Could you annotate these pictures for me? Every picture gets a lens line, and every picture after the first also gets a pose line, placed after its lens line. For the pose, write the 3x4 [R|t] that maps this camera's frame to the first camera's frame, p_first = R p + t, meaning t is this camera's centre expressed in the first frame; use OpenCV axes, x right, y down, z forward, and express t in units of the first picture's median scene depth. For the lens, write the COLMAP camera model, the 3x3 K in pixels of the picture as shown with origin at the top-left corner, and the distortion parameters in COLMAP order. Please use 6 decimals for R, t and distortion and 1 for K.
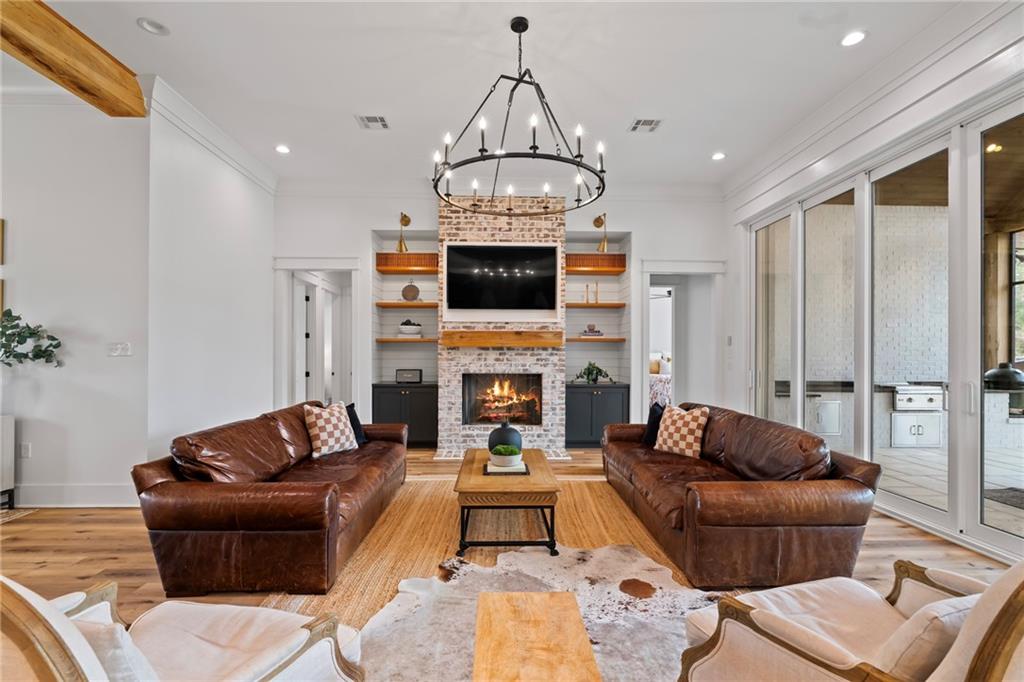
lens RADIAL K [[473.3, 0, 509.1], [0, 473.3, 365.8], [0, 0, 1]] dist [-0.000492, -0.000232]
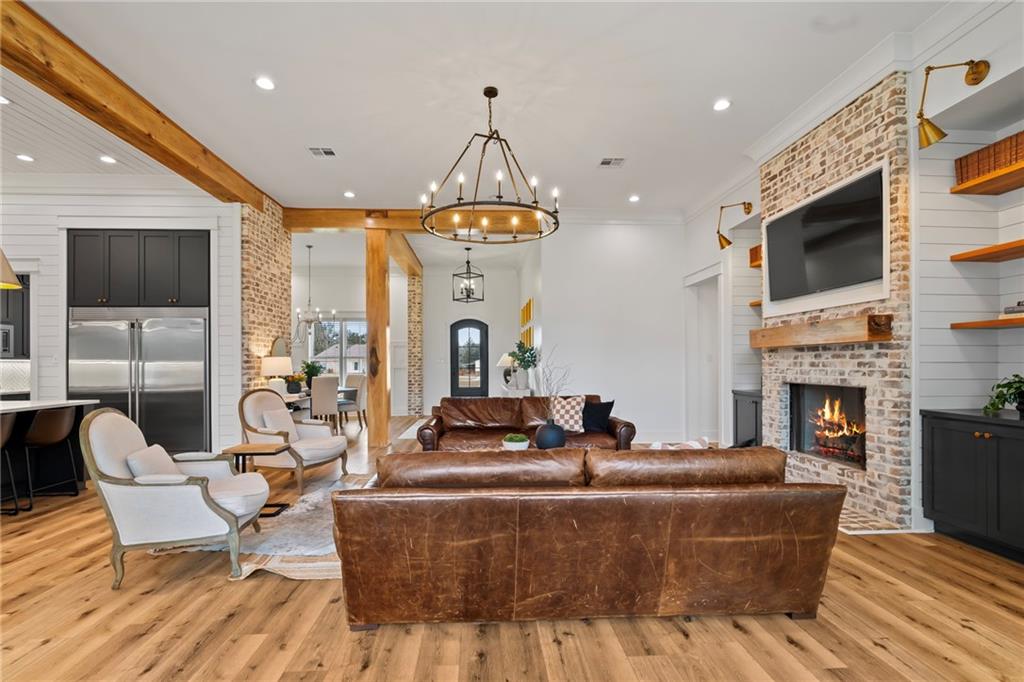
lens RADIAL K [[473.3, 0, 509.1], [0, 473.3, 365.8], [0, 0, 1]] dist [-0.000492, -0.000232]
pose [[0.022890, 0.002147, -0.999736, 0.663837], [-0.002000, 0.999996, 0.002102, -0.011560], [0.999736, 0.001951, 0.022894, 0.535217]]
